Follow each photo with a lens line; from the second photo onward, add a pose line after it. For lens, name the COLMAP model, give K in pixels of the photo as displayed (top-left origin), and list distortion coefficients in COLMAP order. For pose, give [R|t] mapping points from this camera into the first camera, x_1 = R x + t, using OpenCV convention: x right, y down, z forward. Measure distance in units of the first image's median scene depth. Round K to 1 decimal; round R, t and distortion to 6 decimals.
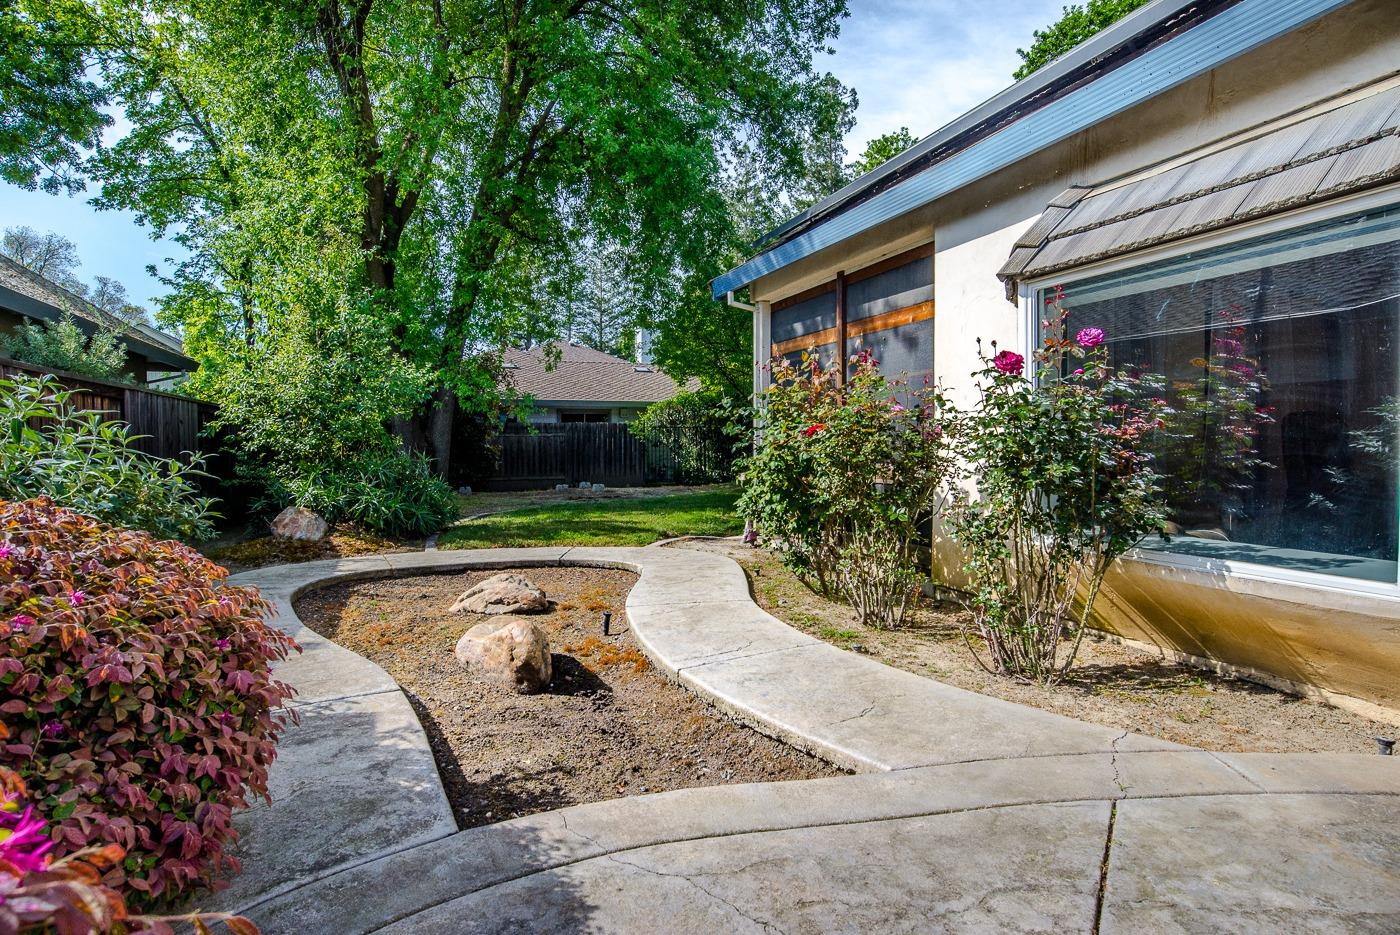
lens RADIAL K [[721.5, 0, 673.6], [0, 721.5, 442.1], [0, 0, 1]] dist [-0.000812, 0.033049]
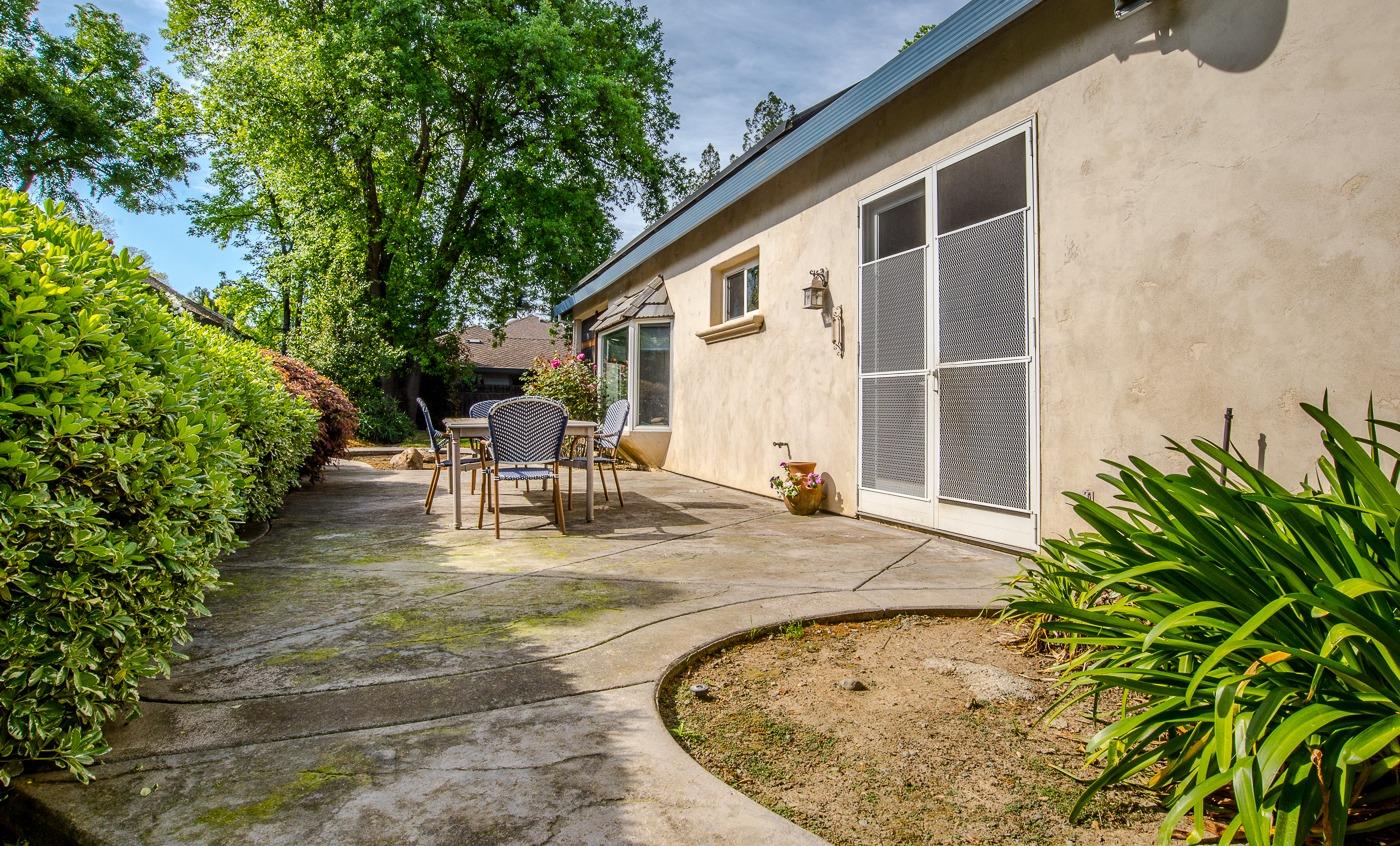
lens RADIAL K [[709.8, 0, 702.2], [0, 709.8, 368.3], [0, 0, 1]] dist [-0.056122, 0.029697]
pose [[0.999248, 0.009969, 0.037463, 0.280135], [-0.007676, 0.998118, -0.060844, 0.035176], [-0.038000, 0.060510, 0.997444, -0.614184]]
